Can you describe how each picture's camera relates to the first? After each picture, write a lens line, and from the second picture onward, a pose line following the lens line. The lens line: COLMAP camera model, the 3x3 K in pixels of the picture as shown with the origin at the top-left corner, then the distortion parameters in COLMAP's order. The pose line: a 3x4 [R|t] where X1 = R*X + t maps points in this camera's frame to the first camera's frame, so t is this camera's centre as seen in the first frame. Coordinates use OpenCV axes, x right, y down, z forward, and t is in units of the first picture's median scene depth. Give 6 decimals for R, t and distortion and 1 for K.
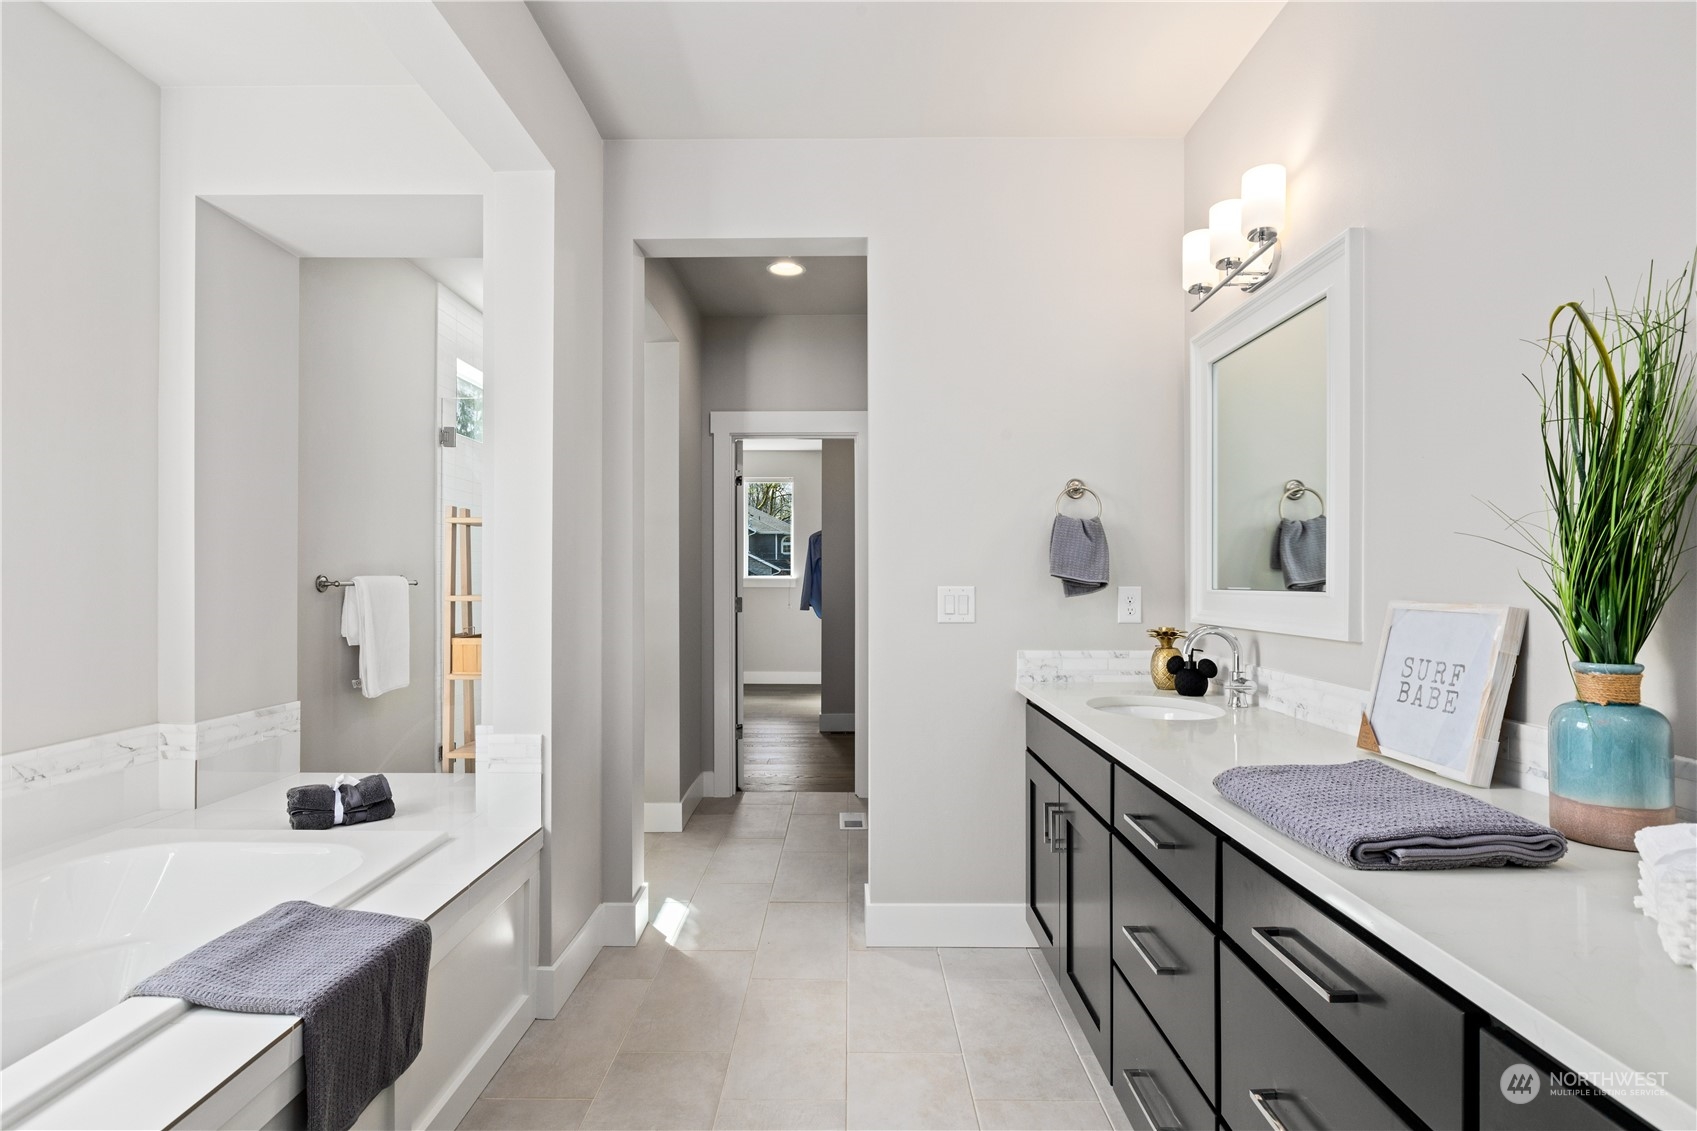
lens RADIAL K [[839.8, 0, 848.5], [0, 839.8, 565.5], [0, 0, 1]] dist [-0.001940, -0.000118]
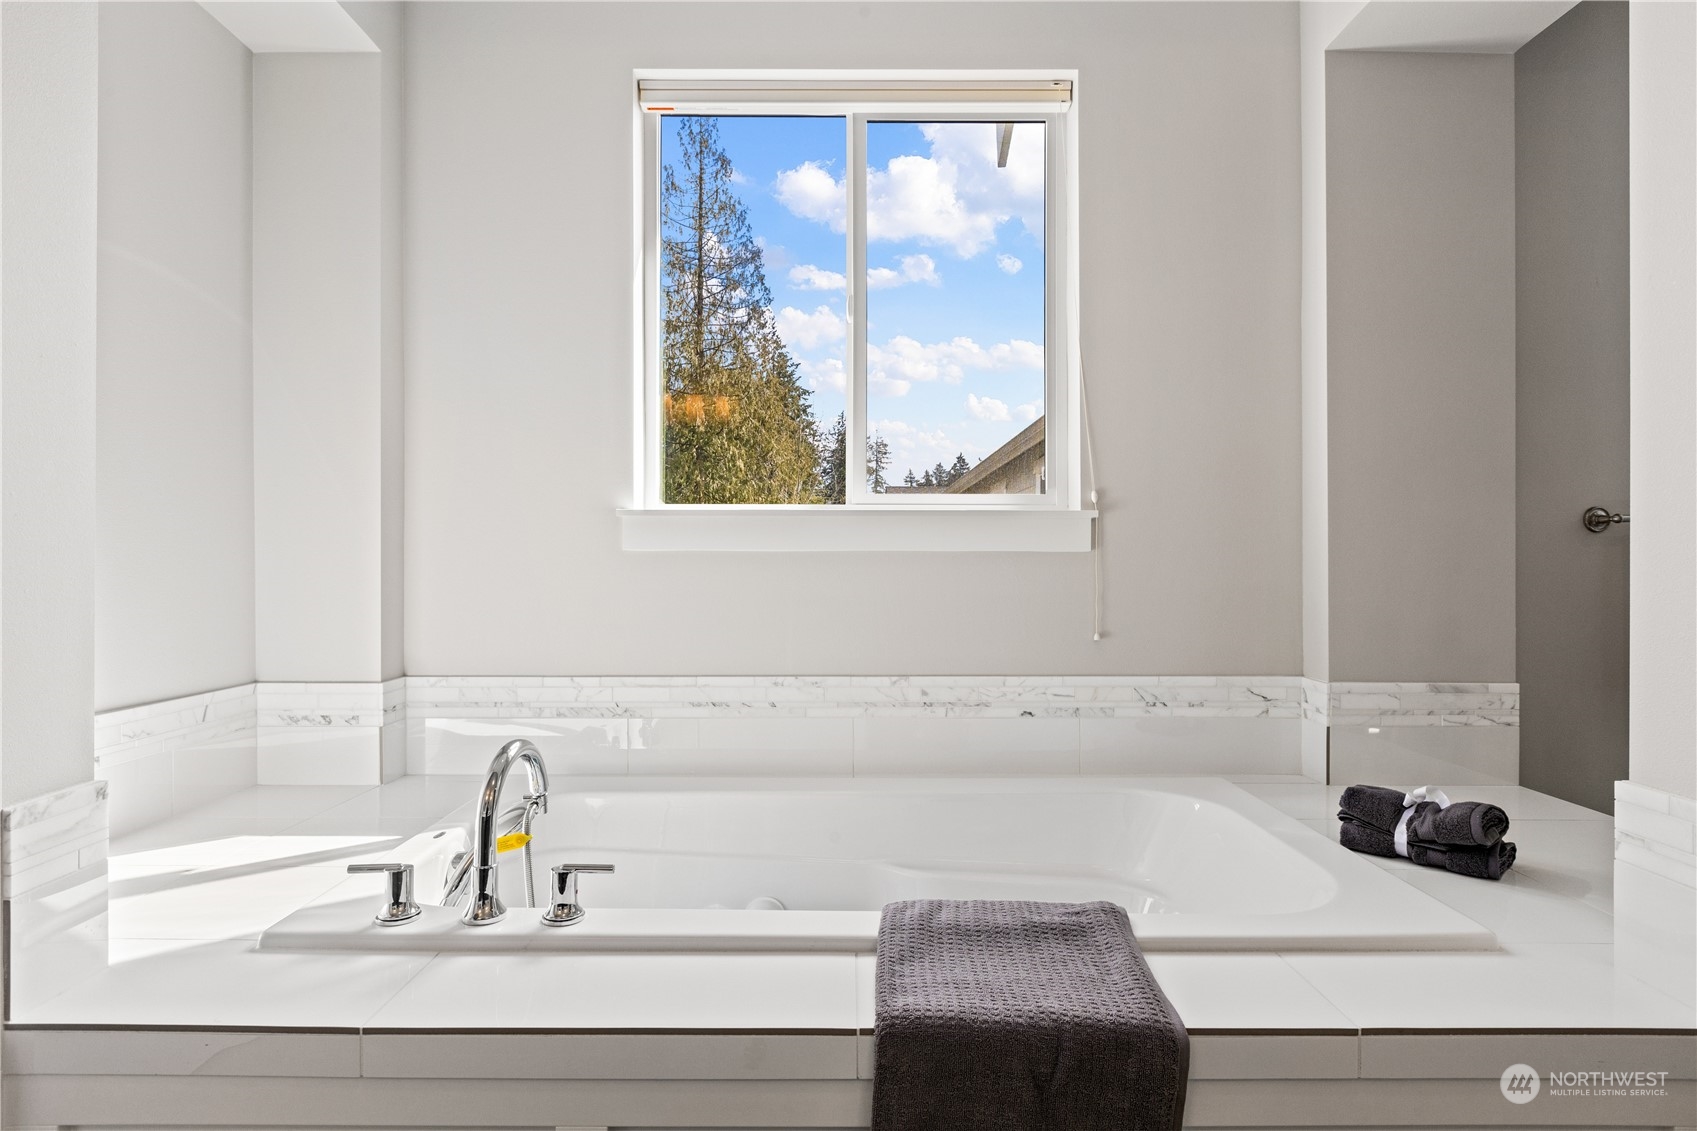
lens RADIAL K [[839.8, 0, 848.5], [0, 839.8, 565.5], [0, 0, 1]] dist [-0.001940, -0.000118]
pose [[0.002503, -0.003003, -0.999992, 0.054023], [0.013988, 0.999898, -0.002968, 0.068457], [0.999899, -0.013980, 0.002545, 0.527014]]
